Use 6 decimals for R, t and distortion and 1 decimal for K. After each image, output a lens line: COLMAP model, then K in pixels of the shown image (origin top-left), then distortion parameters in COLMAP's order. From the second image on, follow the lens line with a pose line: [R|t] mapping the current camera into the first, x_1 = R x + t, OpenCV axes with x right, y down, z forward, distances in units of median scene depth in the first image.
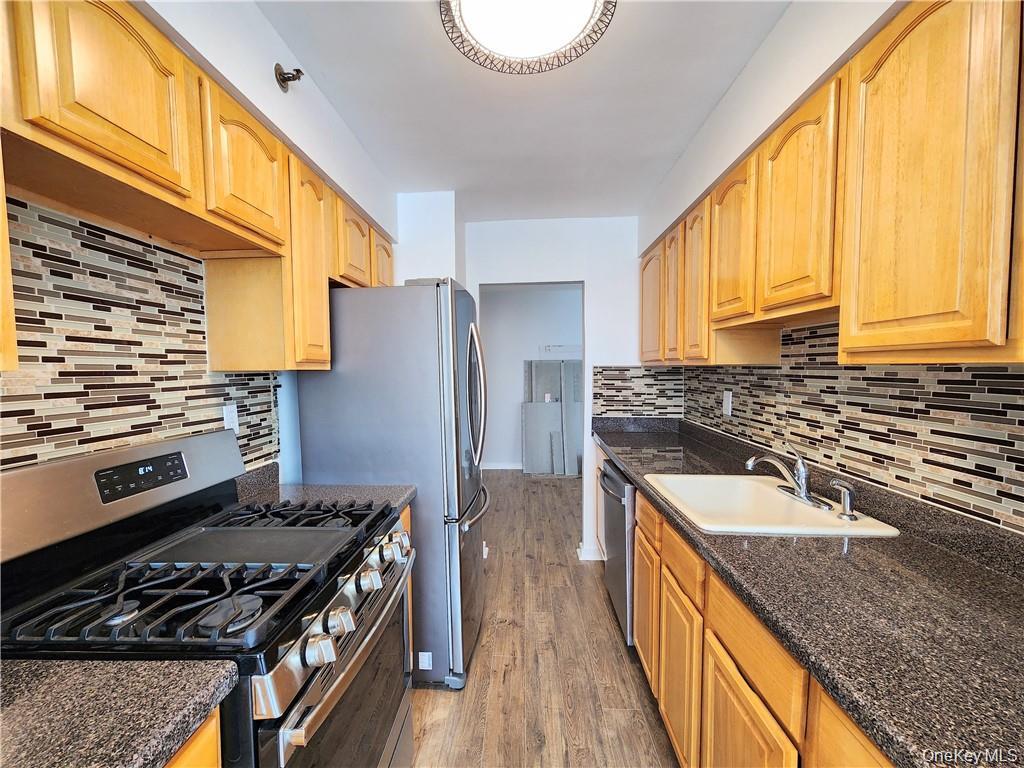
lens RADIAL K [[419.7, 0, 509.2], [0, 419.7, 391.3], [0, 0, 1]] dist [-0.000103, -0.000102]
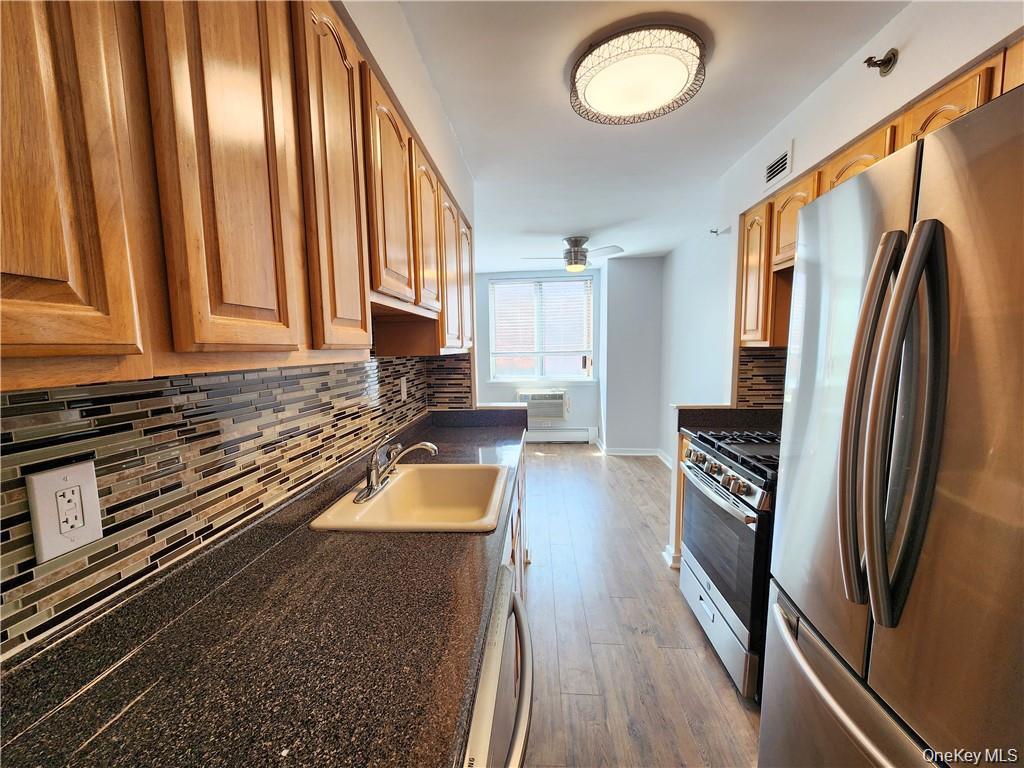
lens RADIAL K [[419.7, 0, 509.2], [0, 419.7, 391.3], [0, 0, 1]] dist [-0.000103, -0.000102]
pose [[-0.999021, 0.022969, 0.037799, 0.292910], [0.028828, 0.986271, 0.162601, -0.122952], [-0.033545, 0.163532, -0.985968, 1.751097]]
